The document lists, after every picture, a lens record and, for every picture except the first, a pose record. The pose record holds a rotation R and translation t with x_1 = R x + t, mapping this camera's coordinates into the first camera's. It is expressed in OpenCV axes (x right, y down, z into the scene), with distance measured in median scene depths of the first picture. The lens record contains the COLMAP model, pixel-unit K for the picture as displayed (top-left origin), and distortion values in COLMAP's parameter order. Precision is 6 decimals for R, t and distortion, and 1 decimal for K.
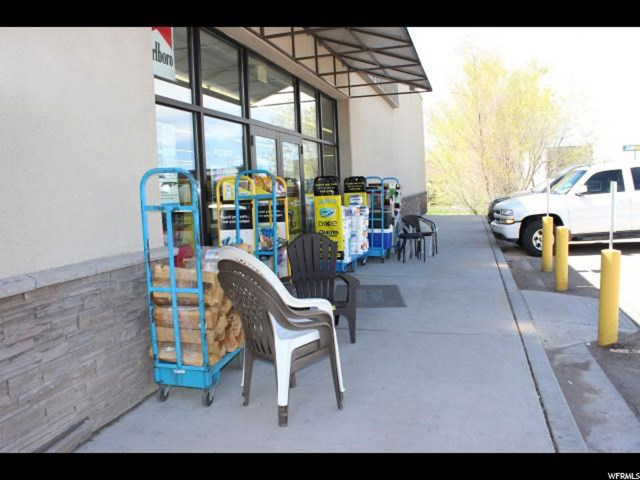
lens RADIAL K [[558.4, 0, 312.1], [0, 558.4, 240.4], [0, 0, 1]] dist [-0.193801, 0.227926]
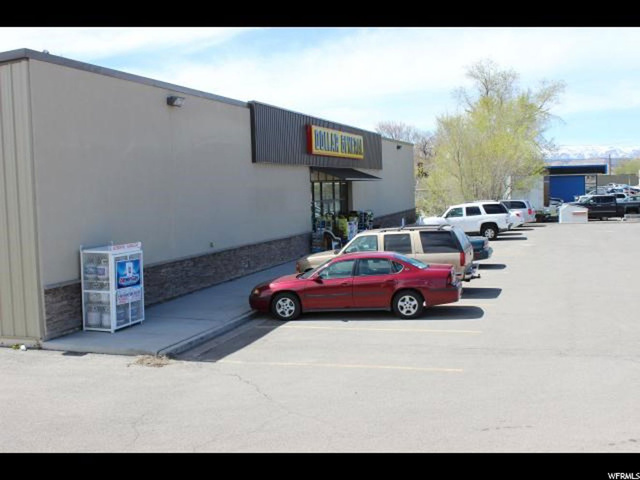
lens RADIAL K [[736.2, 0, 320.0], [0, 736.2, 240.0], [0, 0, 1]] dist [-0.012519, -0.018773]
pose [[0.999626, 0.015647, -0.022438, -0.005671], [-0.016105, 0.999662, -0.020405, 0.119676], [0.022111, 0.020759, 0.999540, -2.950986]]
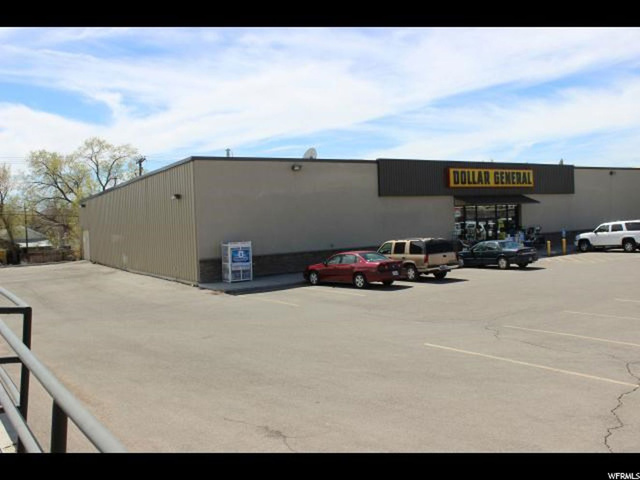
lens RADIAL K [[650.5, 0, 320.0], [0, 650.5, 240.0], [0, 0, 1]] dist [-0.073766, 0.005221]
pose [[0.786311, 0.046560, -0.616074, 1.874616], [-0.059817, 0.998209, -0.000907, 0.068118], [0.614929, 0.037565, 0.787687, -3.555847]]
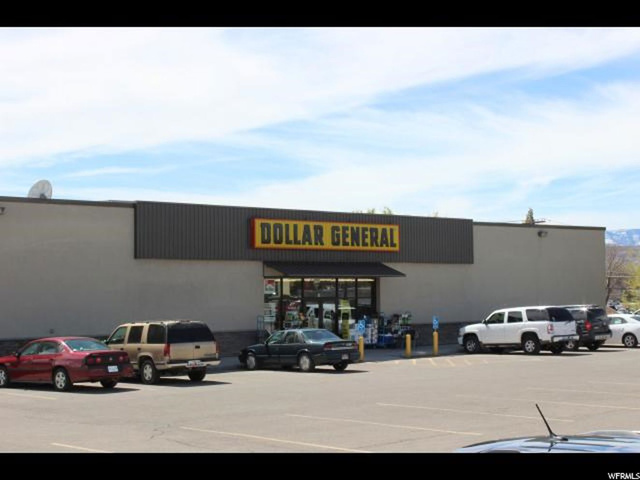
lens RADIAL K [[1206.9, 0, 320.0], [0, 1206.9, 240.0], [0, 0, 1]] dist [0.038266, 0.140980]
pose [[0.853184, 0.017890, -0.521303, 2.844589], [-0.079696, 0.992148, -0.096386, 0.108794], [0.515485, 0.123781, 0.847911, -3.927999]]
